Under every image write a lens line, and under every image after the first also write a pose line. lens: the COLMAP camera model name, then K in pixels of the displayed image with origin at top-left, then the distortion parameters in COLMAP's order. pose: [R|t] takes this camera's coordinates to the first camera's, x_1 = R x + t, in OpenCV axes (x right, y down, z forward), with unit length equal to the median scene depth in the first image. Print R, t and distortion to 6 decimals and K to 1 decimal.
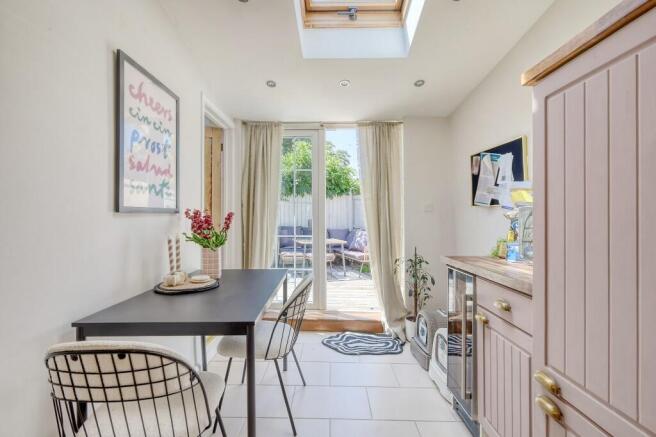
lens RADIAL K [[281.8, 0, 331.6], [0, 281.8, 217.8], [0, 0, 1]] dist [0.002934, 0.000153]
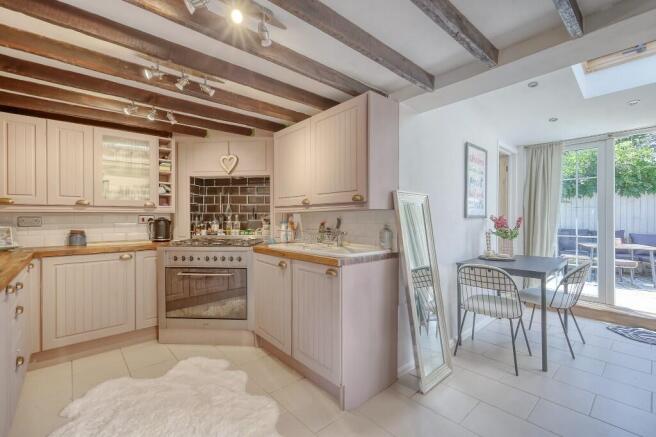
lens RADIAL K [[286.9, 0, 328.6], [0, 286.9, 224.4], [0, 0, 1]] dist [0.003307, 0.000406]
pose [[0.658453, 0.006571, -0.752593, 0.101727], [0.002489, 0.999937, 0.010908, 0.001772], [0.752617, -0.009055, 0.658396, -0.630825]]
